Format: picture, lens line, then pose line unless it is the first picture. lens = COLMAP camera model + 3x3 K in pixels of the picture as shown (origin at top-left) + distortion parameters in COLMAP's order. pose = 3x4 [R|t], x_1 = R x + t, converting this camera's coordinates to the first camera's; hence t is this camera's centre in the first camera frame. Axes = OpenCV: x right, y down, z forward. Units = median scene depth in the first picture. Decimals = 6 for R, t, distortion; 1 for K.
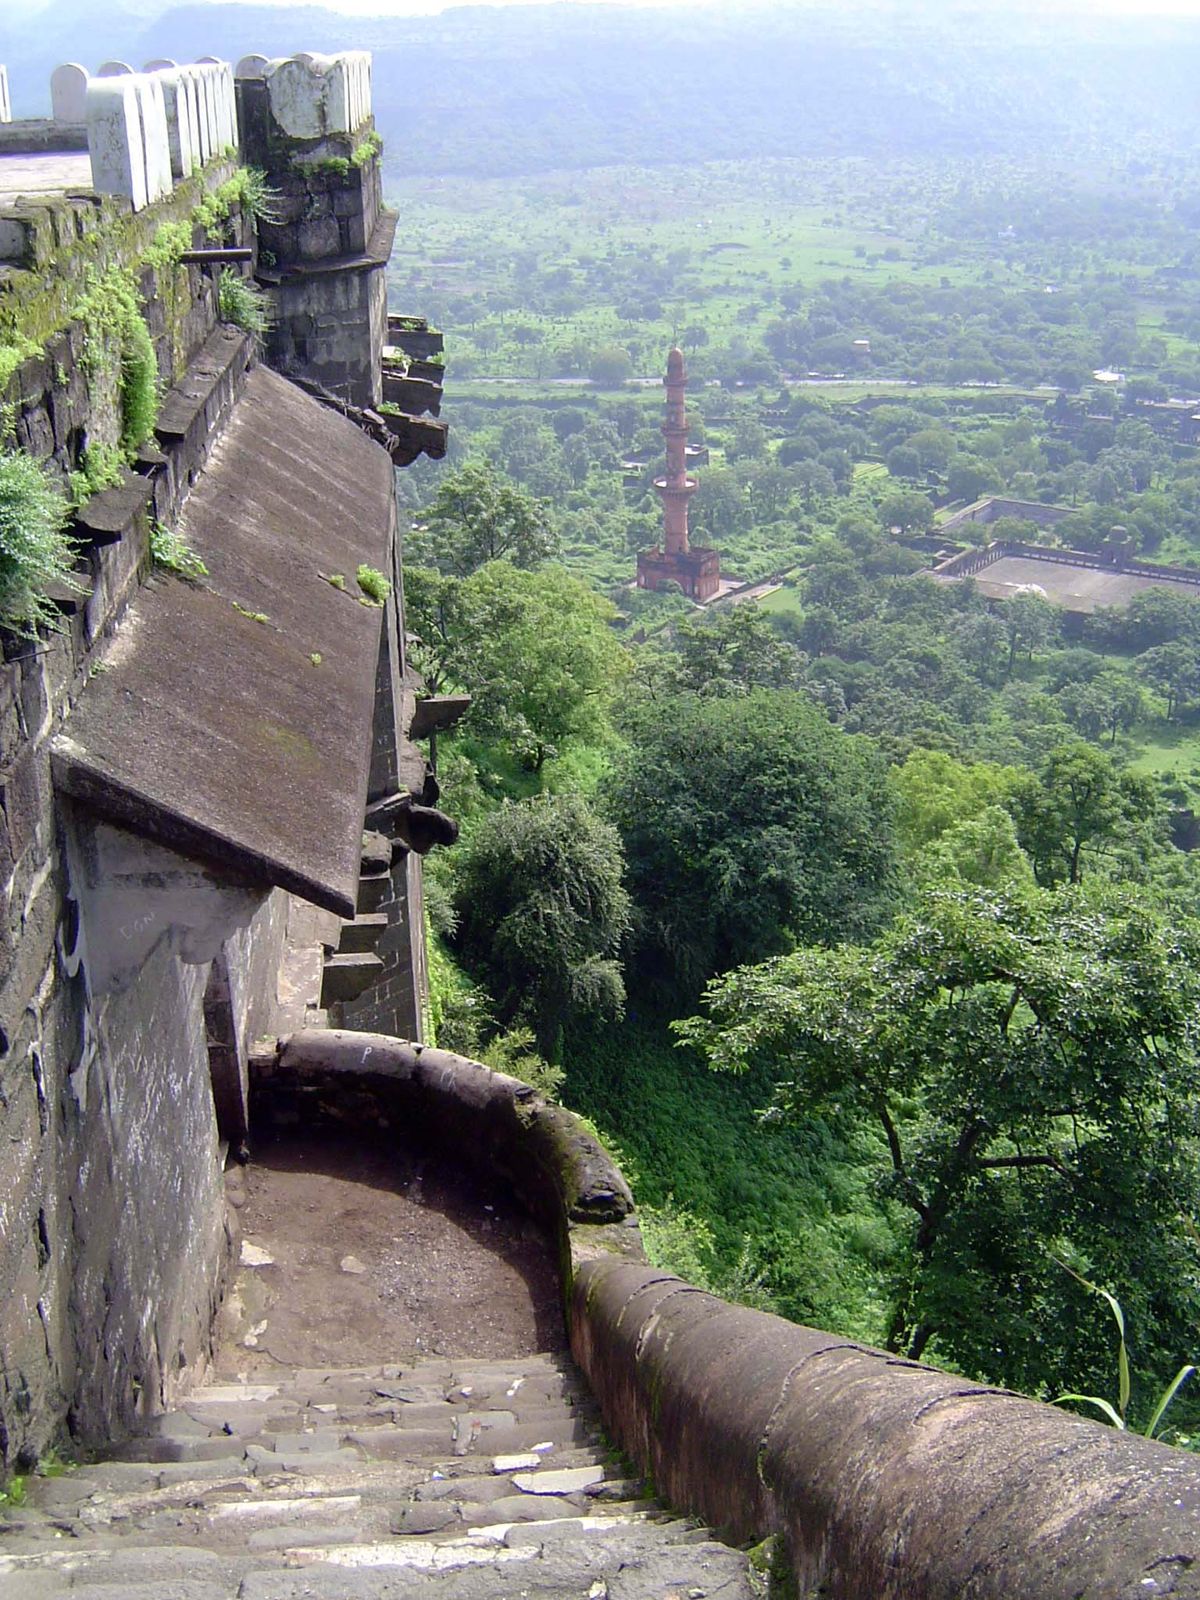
lens RADIAL K [[1826.9, 0, 605.7], [0, 1826.9, 793.9], [0, 0, 1]] dist [-0.145702, 0.000000]
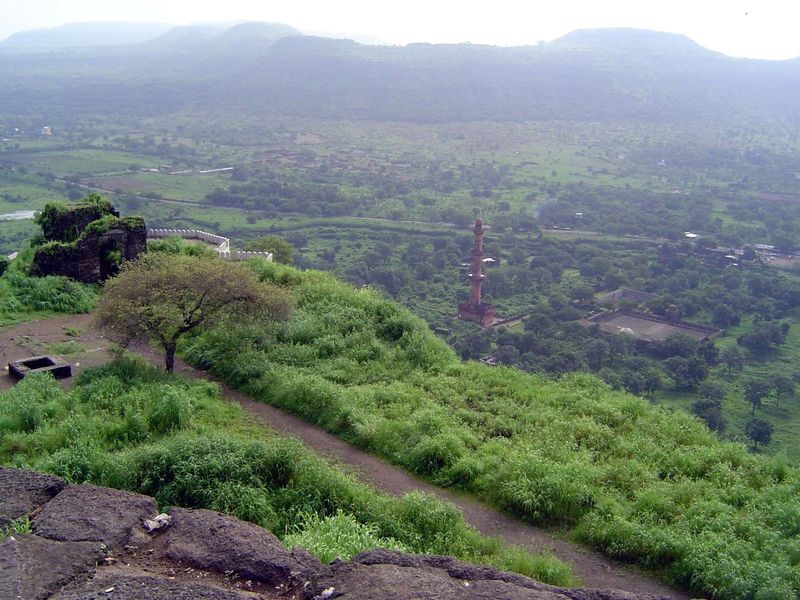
lens RADIAL K [[913.4, 0, 397.4], [0, 913.4, 302.3], [0, 0, 1]] dist [-0.145702, 0.000000]
pose [[0.993964, 0.066417, -0.087322, 0.025922], [-0.076920, 0.989420, -0.123012, 0.009366], [0.078228, 0.128987, 0.988556, -0.097147]]
